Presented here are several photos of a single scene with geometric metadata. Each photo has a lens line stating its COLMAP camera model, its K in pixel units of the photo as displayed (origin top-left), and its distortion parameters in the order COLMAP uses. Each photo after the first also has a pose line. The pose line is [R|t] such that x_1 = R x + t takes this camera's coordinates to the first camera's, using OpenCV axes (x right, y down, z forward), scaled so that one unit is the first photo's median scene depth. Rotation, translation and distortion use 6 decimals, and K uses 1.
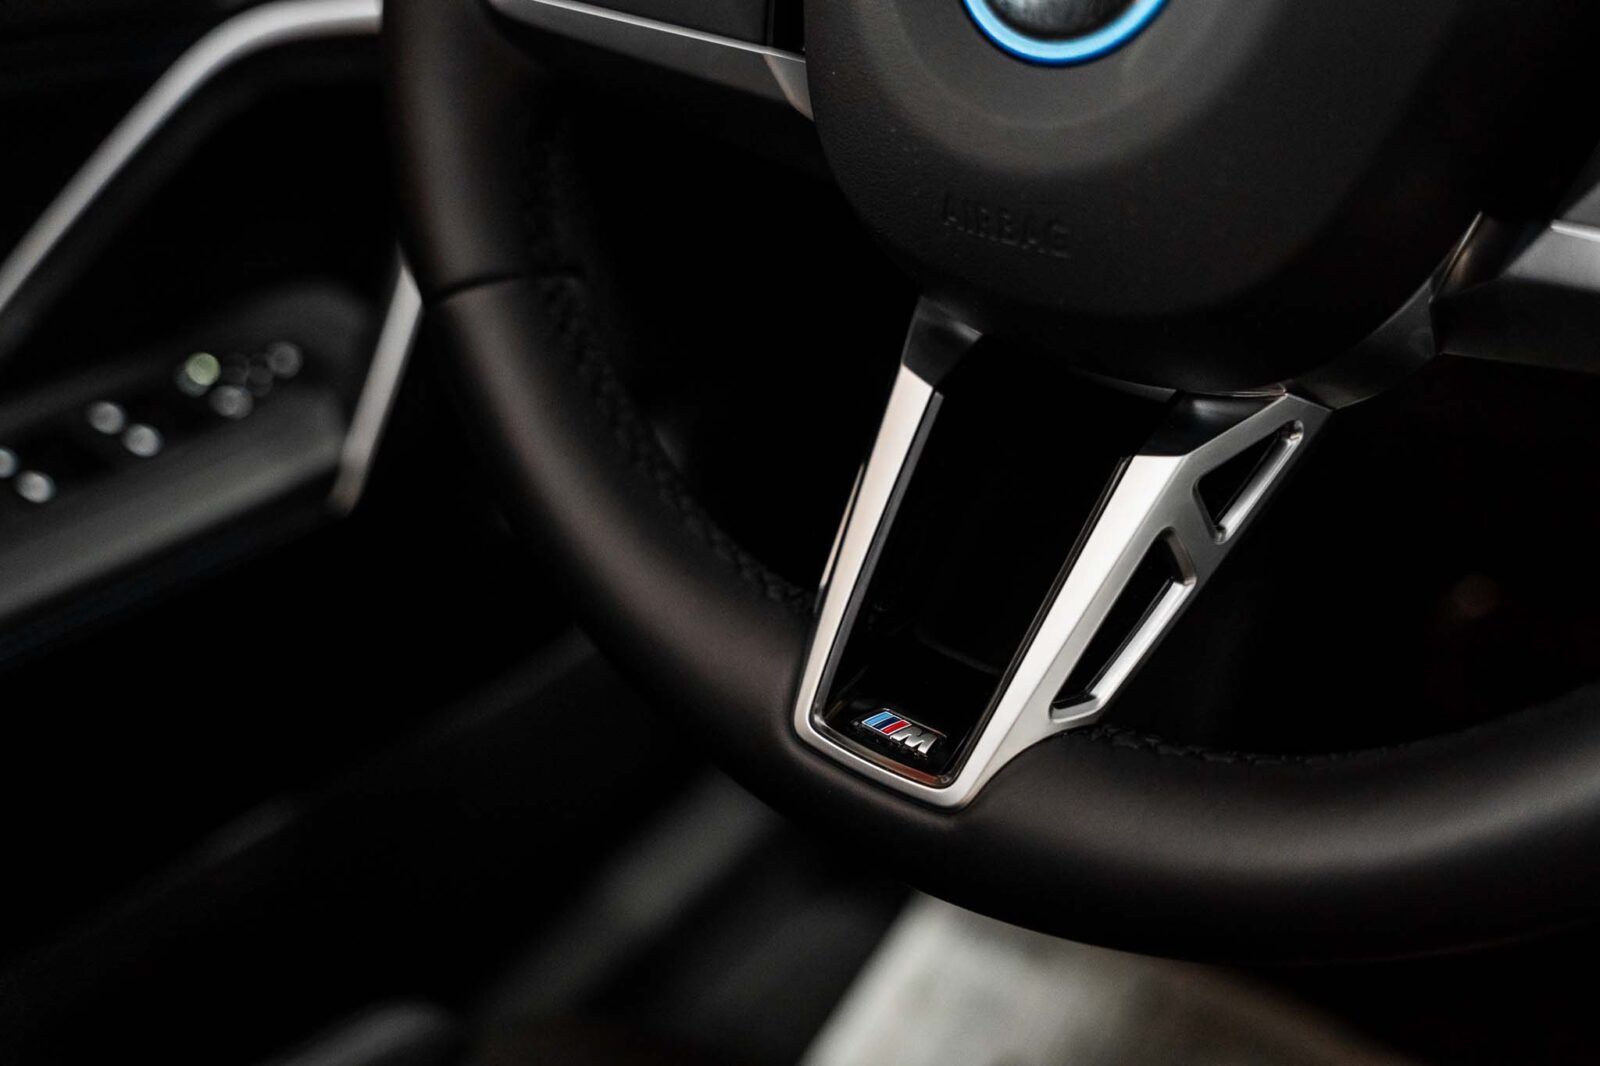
lens RADIAL K [[1756.0, 0, 800.0], [0, 1756.0, 533.0], [0, 0, 1]] dist [-0.014665, -0.007939]
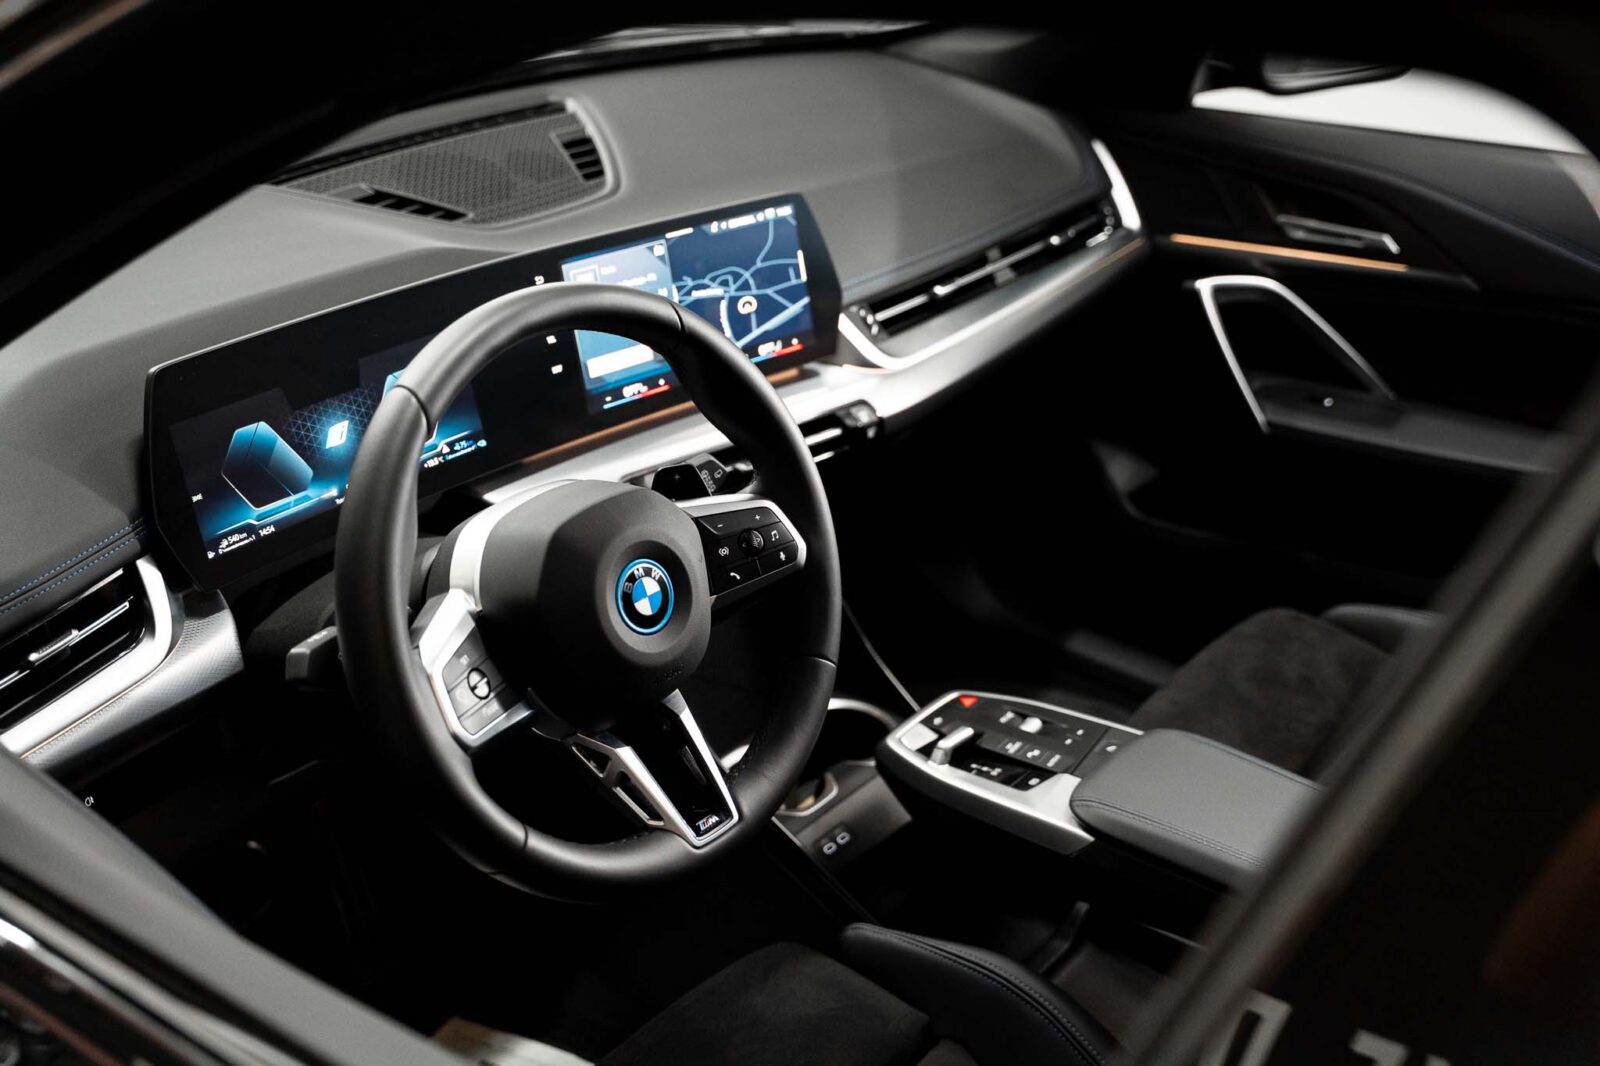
lens RADIAL K [[1846.8, 0, 800.0], [0, 1846.8, 533.0], [0, 0, 1]] dist [-0.015539, -0.006632]
pose [[0.025571, -0.419286, 0.907494, -2.751308], [0.528651, 0.776142, 0.343702, -1.358301], [-0.848454, 0.470959, 0.241503, -0.205471]]
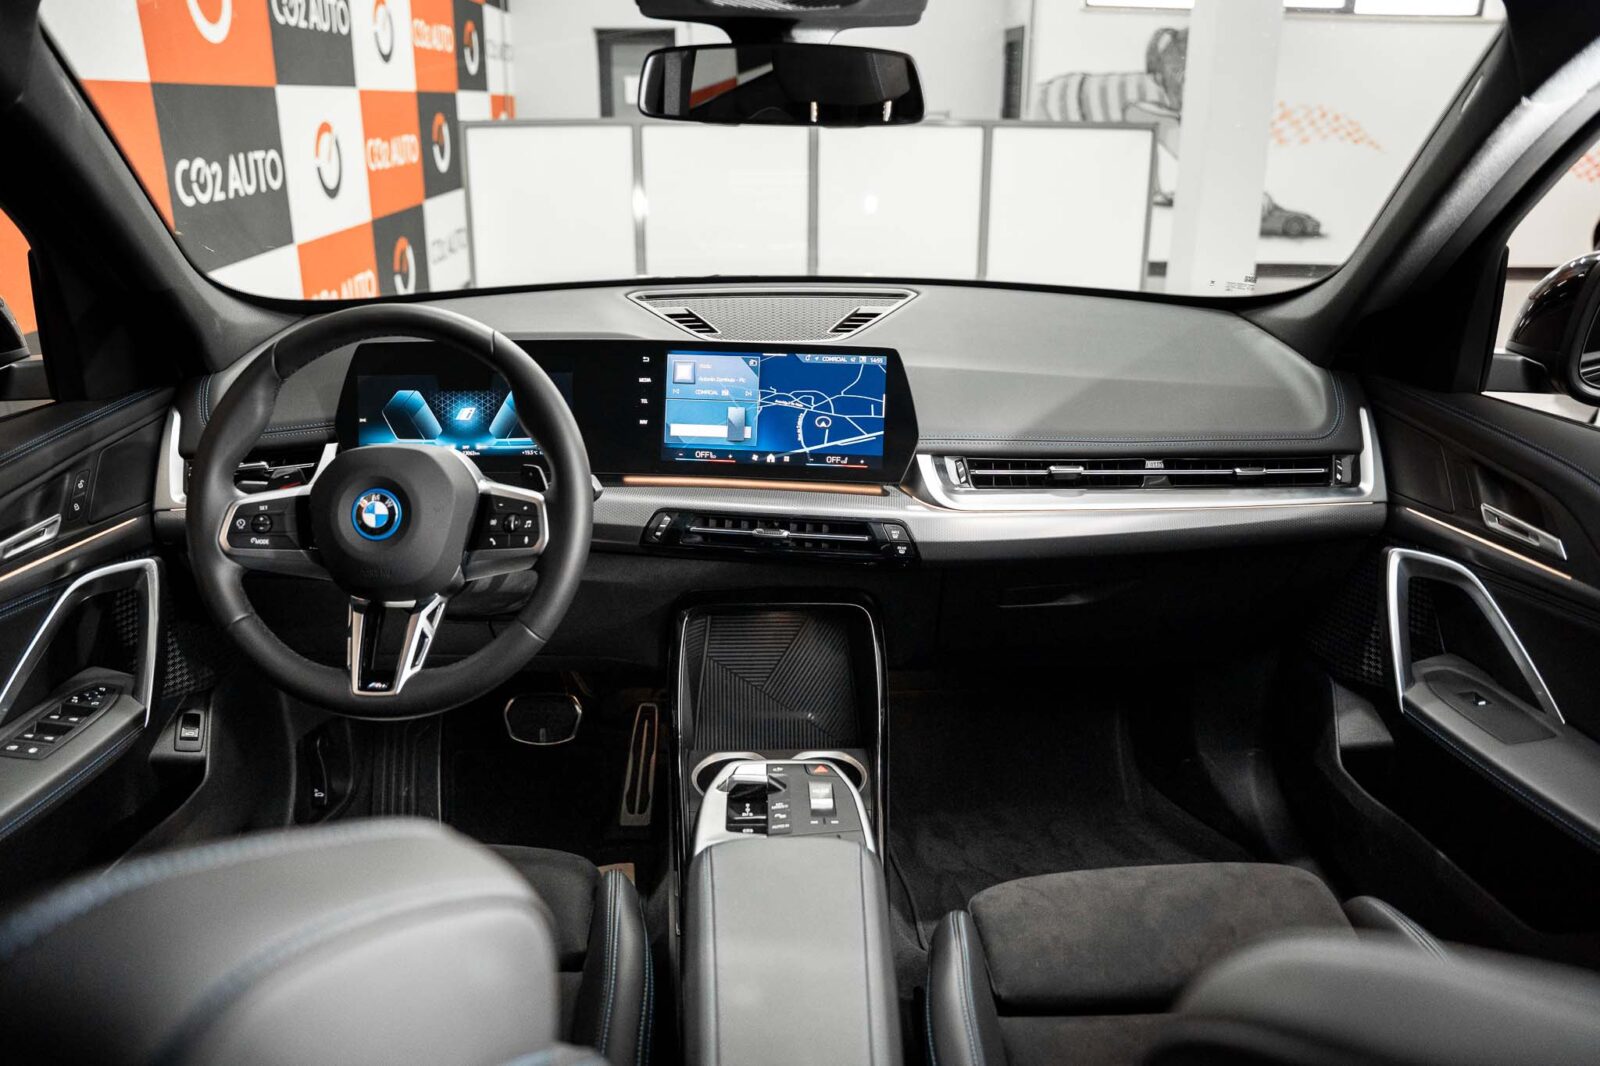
lens RADIAL K [[1140.0, 0, 794.5], [0, 1140.0, 537.0], [0, 0, 1]] dist [-0.172027, 0.114814]
pose [[0.785450, -0.177582, 0.592903, -0.729838], [0.315751, 0.938887, -0.137083, 0.482444], [-0.532325, 0.294881, 0.793521, -1.963185]]
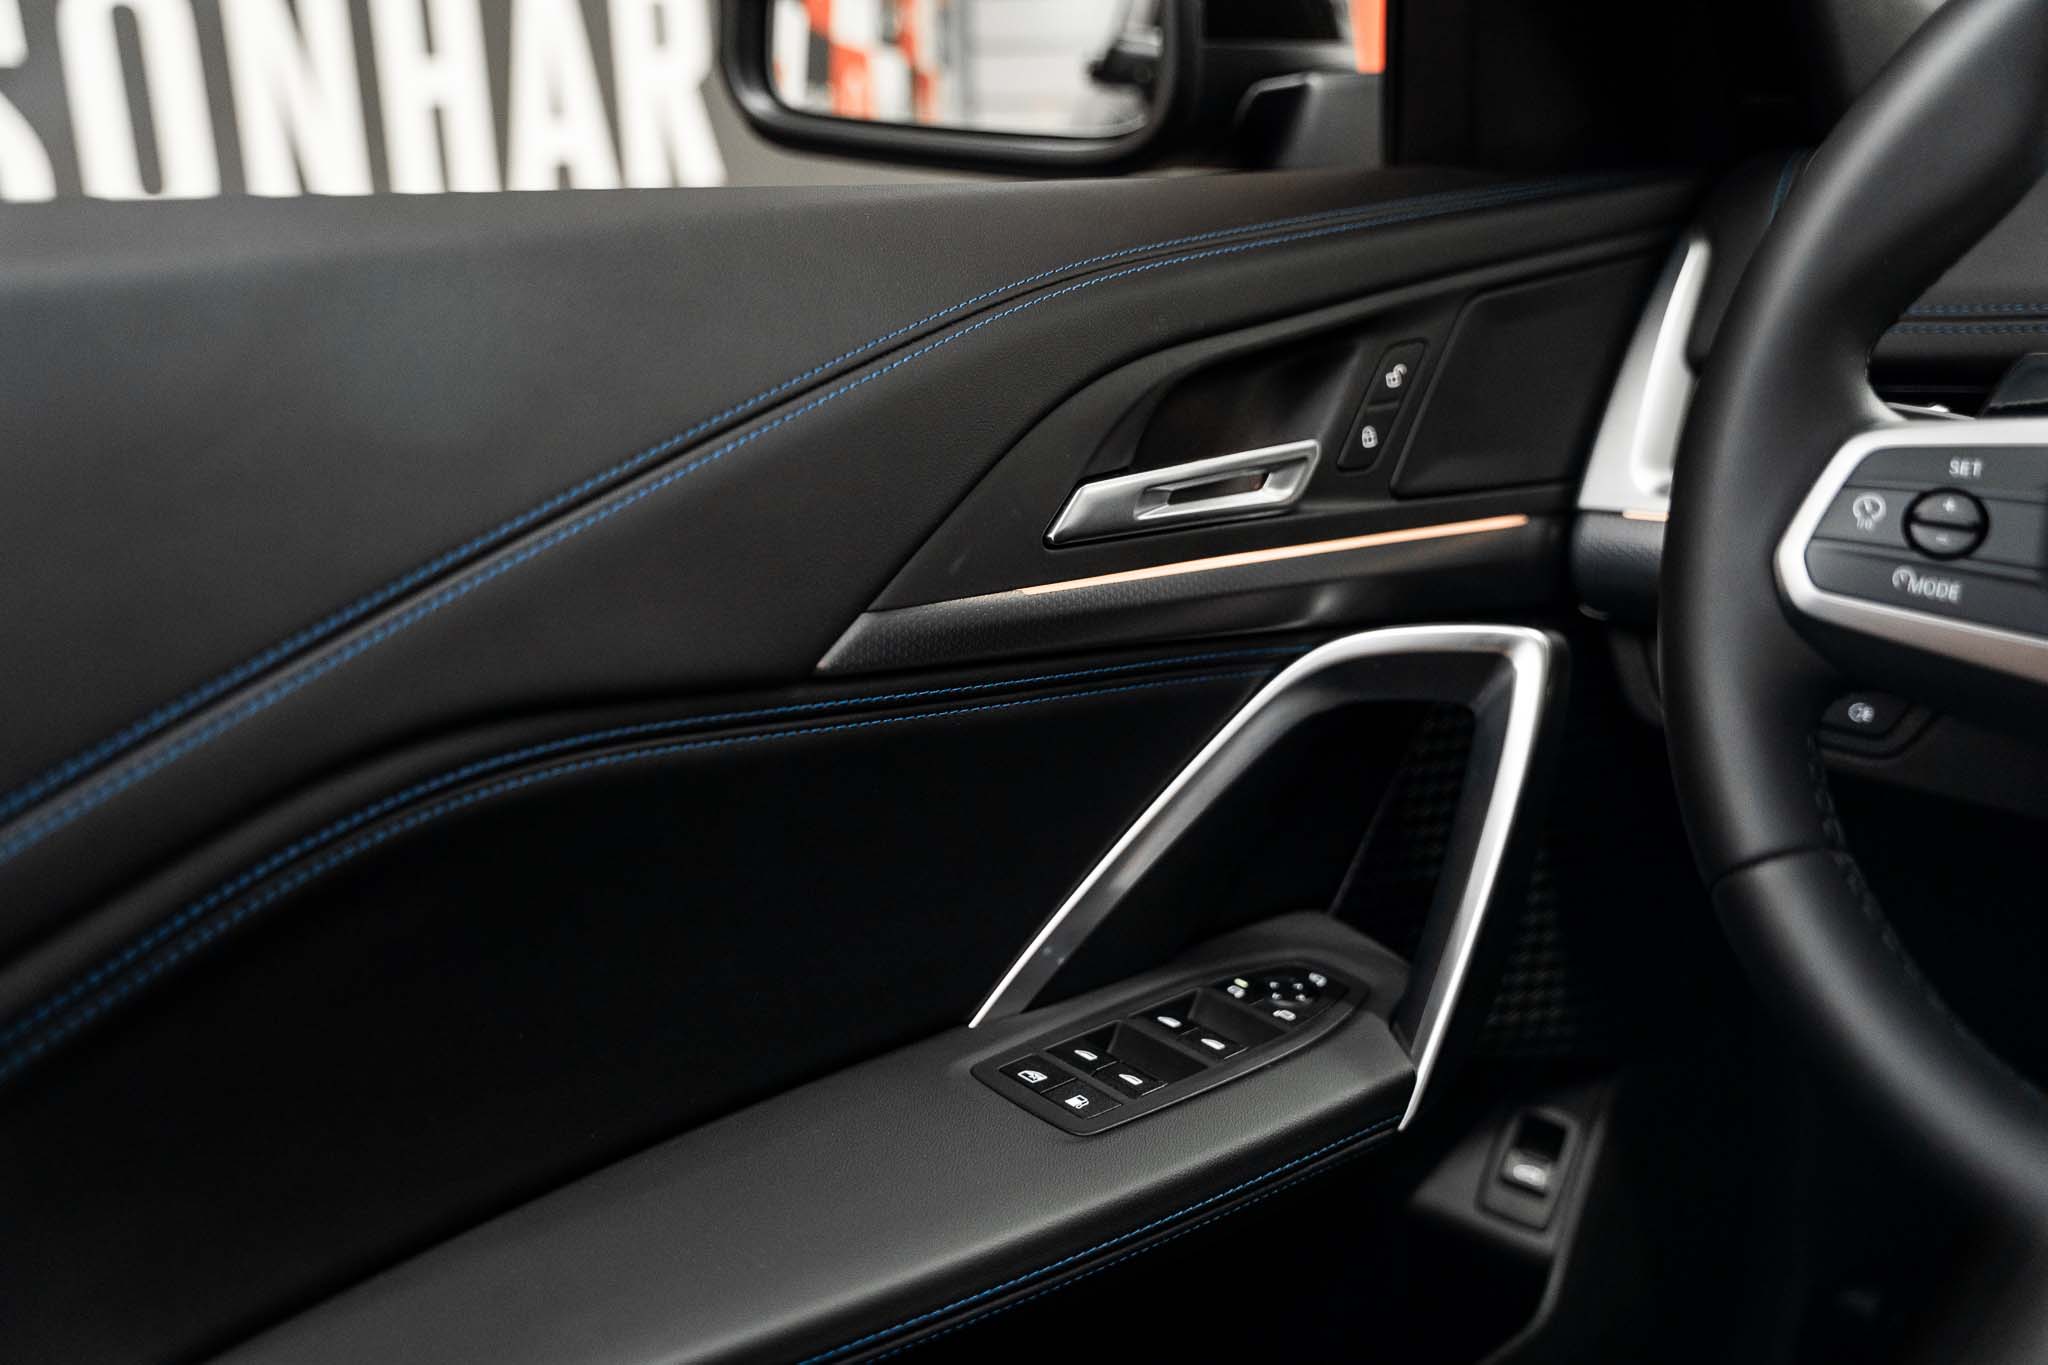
lens RADIAL K [[2216.2, 0, 1024.0], [0, 2216.2, 682.5], [0, 0, 1]] dist [-0.046317, 0.008675]
pose [[0.991458, 0.033681, -0.126006, -0.546505], [-0.070530, 0.951097, -0.300732, 0.221104], [0.109715, 0.307050, 0.945348, -0.404447]]
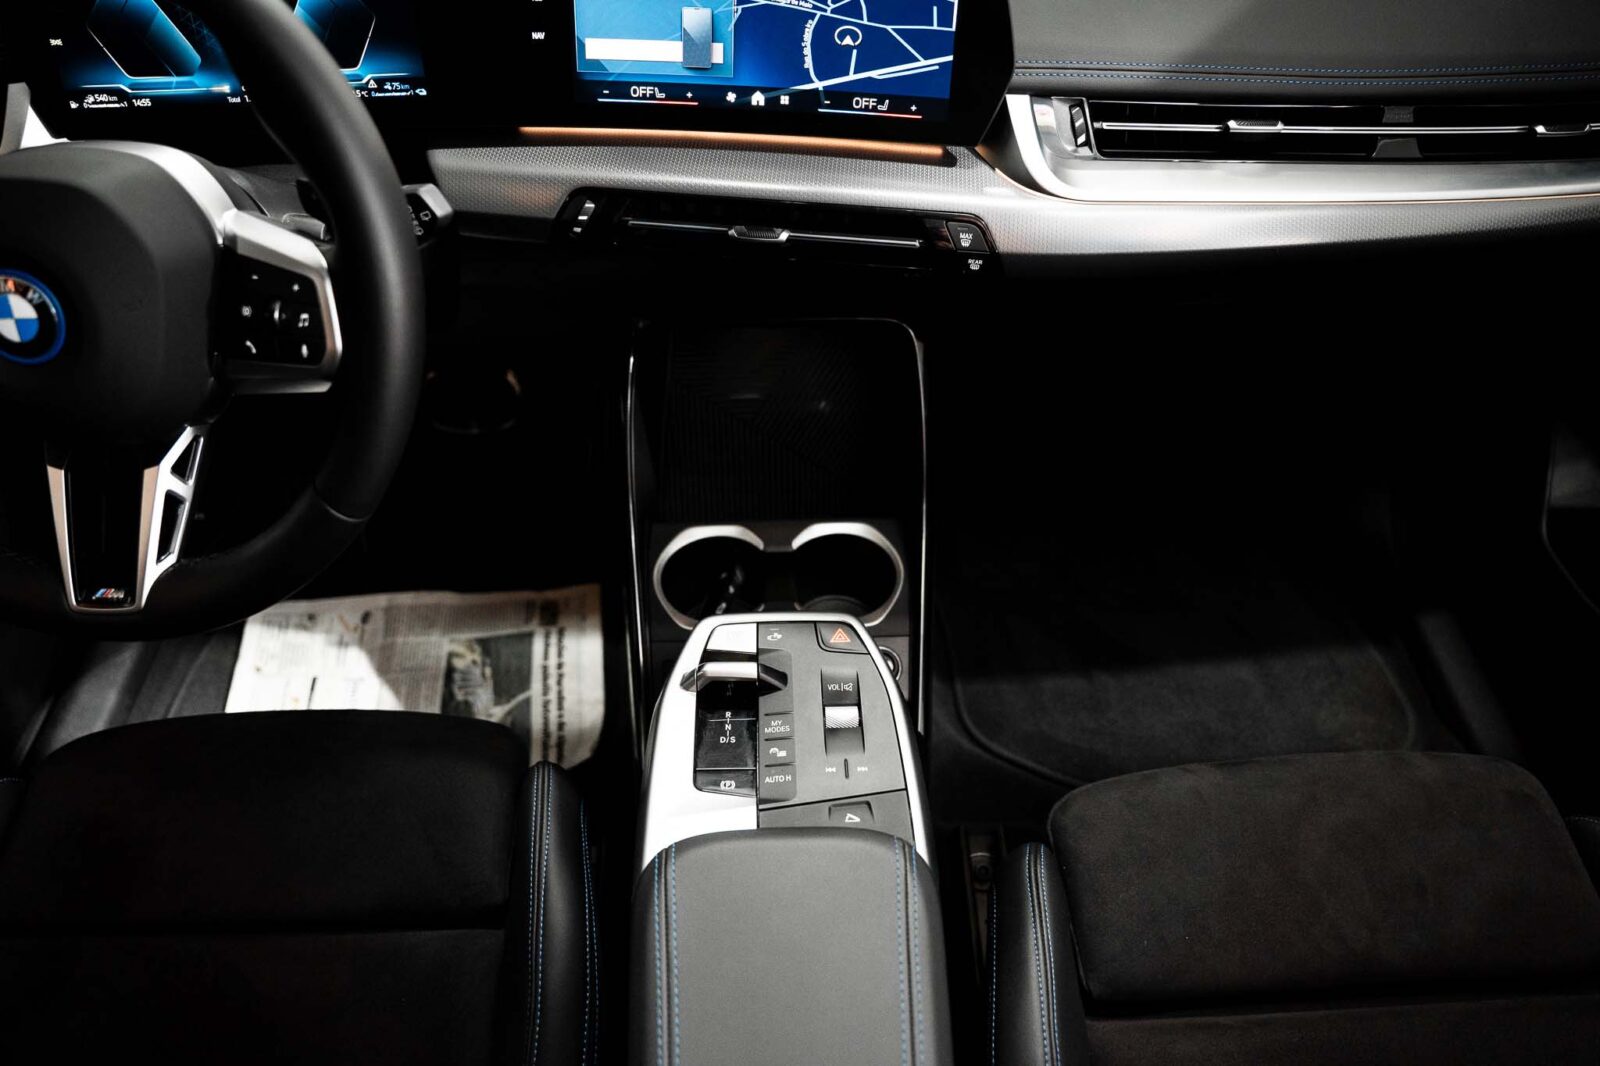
lens RADIAL K [[1105.4, 0, 795.6], [0, 1105.4, 530.5], [0, 0, 1]] dist [-0.169783, 0.120537]
pose [[0.786371, -0.427270, 0.446163, 0.211043], [0.319758, 0.899480, 0.297810, -0.123113], [-0.528560, -0.091525, 0.843948, -0.939574]]
